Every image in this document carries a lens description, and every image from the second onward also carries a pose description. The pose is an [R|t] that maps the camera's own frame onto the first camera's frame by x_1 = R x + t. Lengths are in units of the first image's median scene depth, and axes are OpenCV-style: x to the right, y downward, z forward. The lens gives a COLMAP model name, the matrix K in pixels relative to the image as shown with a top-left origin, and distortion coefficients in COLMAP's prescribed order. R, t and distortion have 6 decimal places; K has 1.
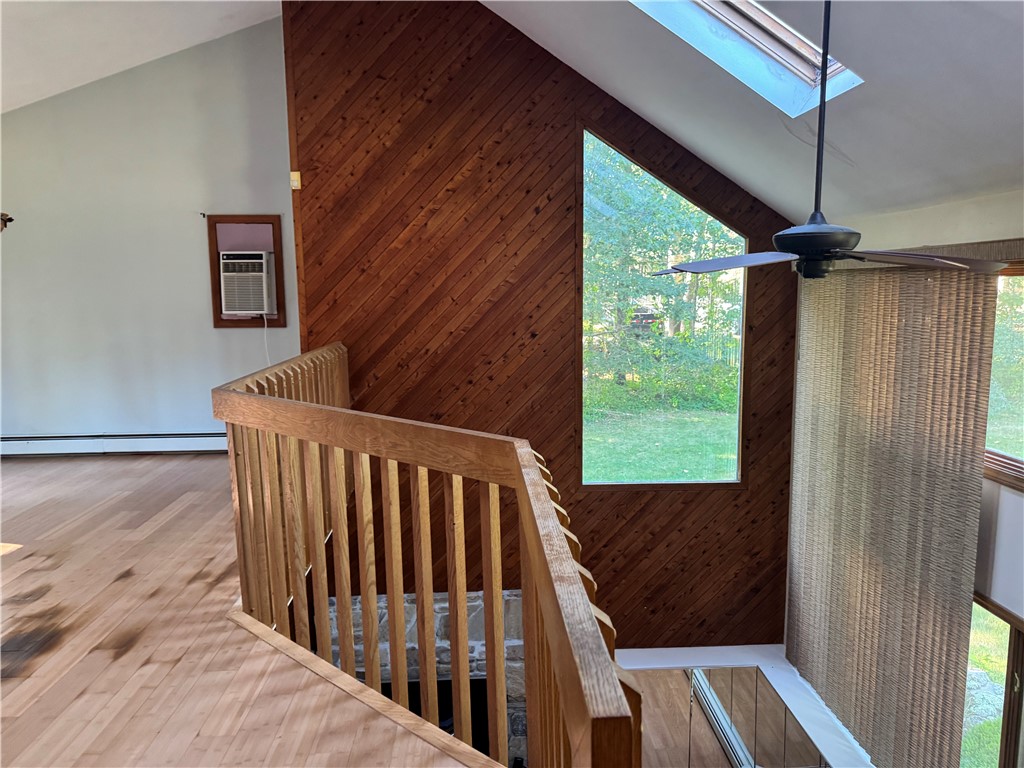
lens RADIAL K [[712.4, 0, 510.0], [0, 712.4, 384.7], [0, 0, 1]] dist [0.024602, -0.023147]
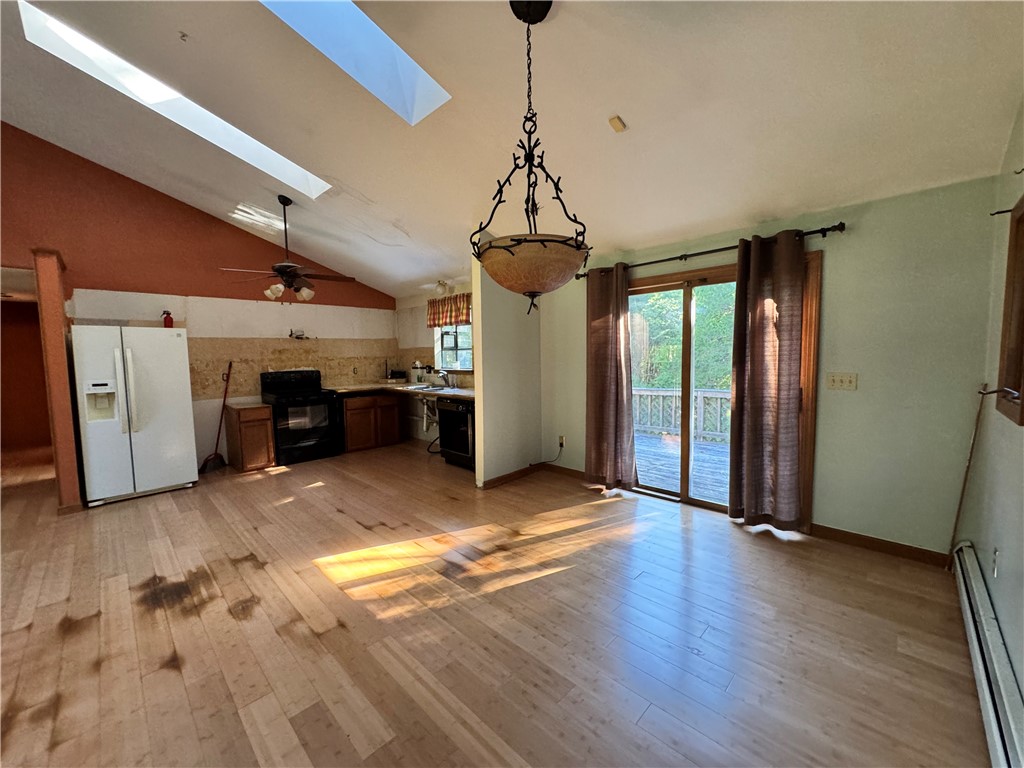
lens RADIAL K [[409.3, 0, 513.8], [0, 409.3, 384.5], [0, 0, 1]] dist [-0.003241, 0.000396]
pose [[-0.732452, 0.071061, -0.677100, -0.341710], [-0.072989, 0.980610, 0.181870, -0.134516], [0.676895, 0.182632, -0.713063, 1.034494]]
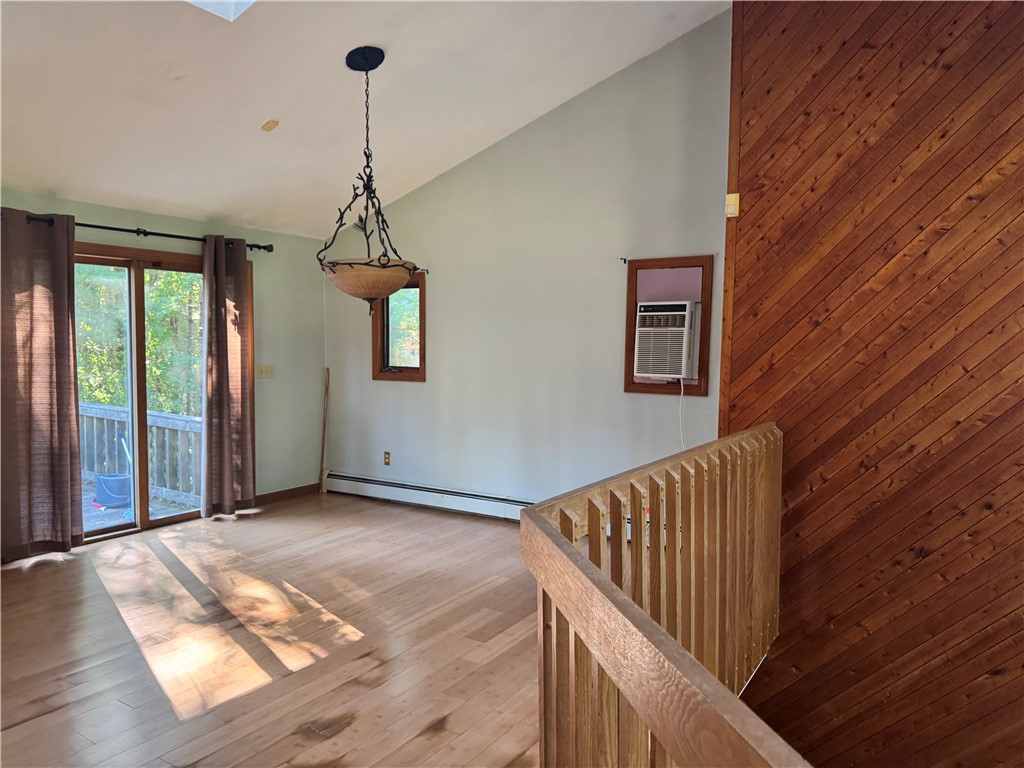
lens RADIAL K [[712.4, 0, 516.3], [0, 712.4, 400.7], [0, 0, 1]] dist [0.024602, -0.023147]
pose [[0.820526, 0.062963, -0.568131, -0.044701], [-0.097061, 0.994828, -0.029929, -0.035616], [0.563308, 0.079701, 0.822394, 0.264041]]
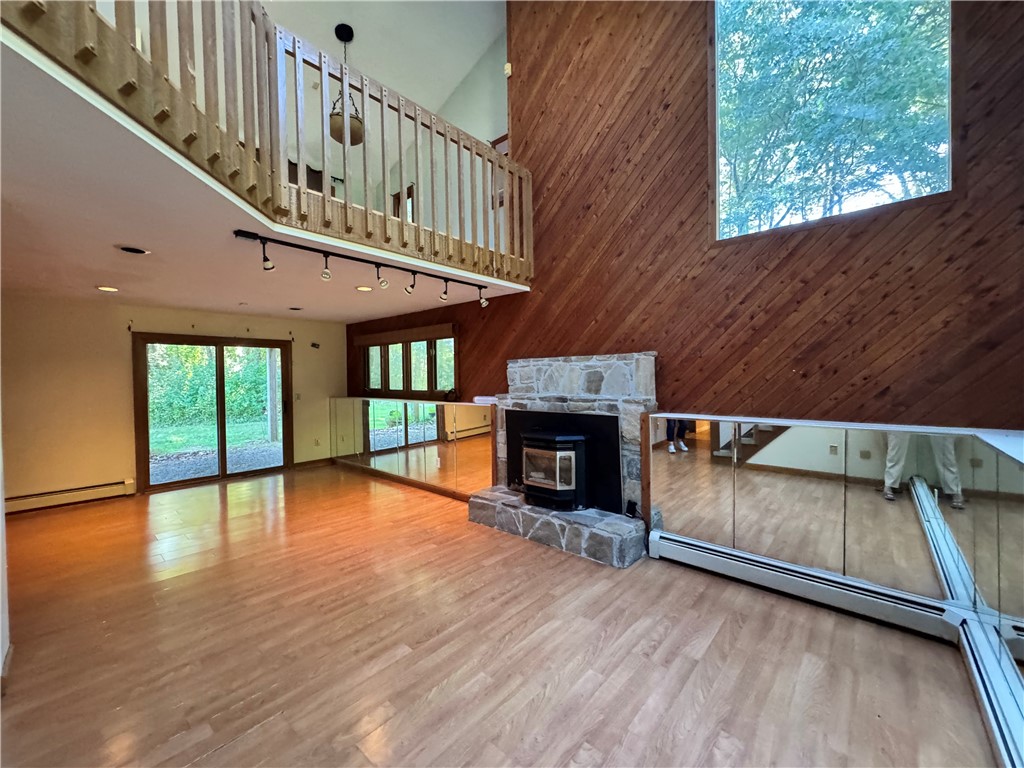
lens RADIAL K [[409.3, 0, 510.9], [0, 409.3, 388.2], [0, 0, 1]] dist [-0.003241, 0.000396]
pose [[0.726892, 0.018874, -0.686492, 0.297184], [-0.087340, 0.994046, -0.065151, 0.418970], [0.681175, 0.107316, 0.724212, 0.433508]]
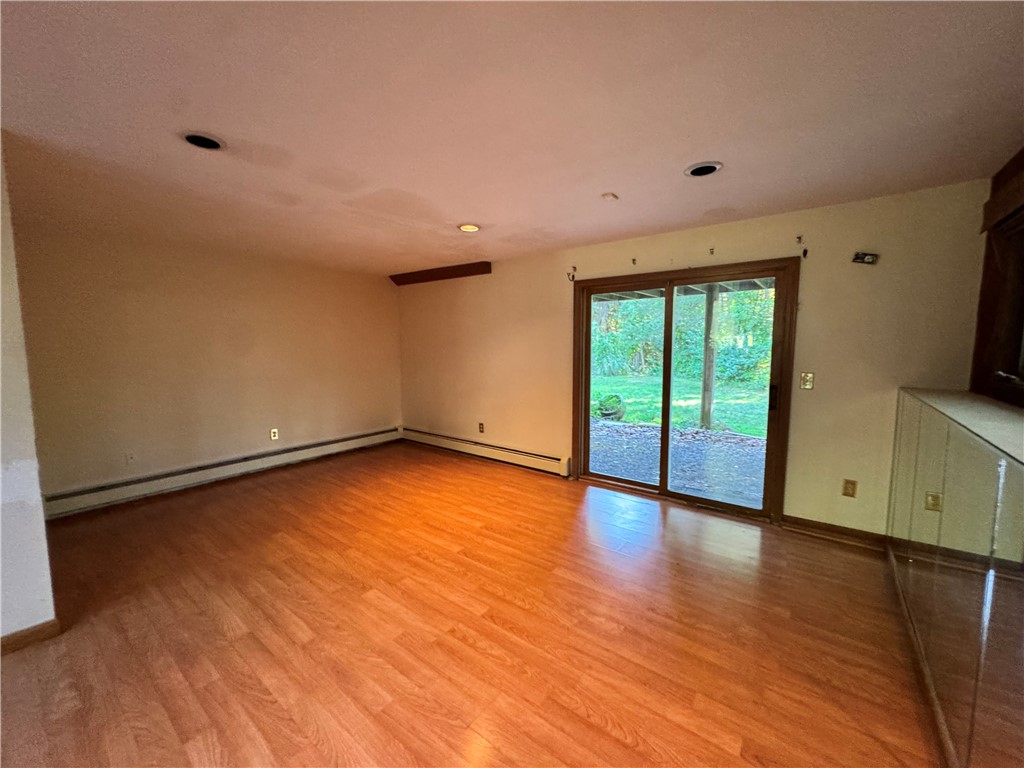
lens RADIAL K [[409.3, 0, 505.6], [0, 409.3, 383.1], [0, 0, 1]] dist [-0.003241, 0.000396]
pose [[-0.642280, 0.088532, -0.761340, -0.289605], [-0.088711, 0.978045, 0.188569, 0.358719], [0.761319, 0.188653, -0.620325, 0.906487]]
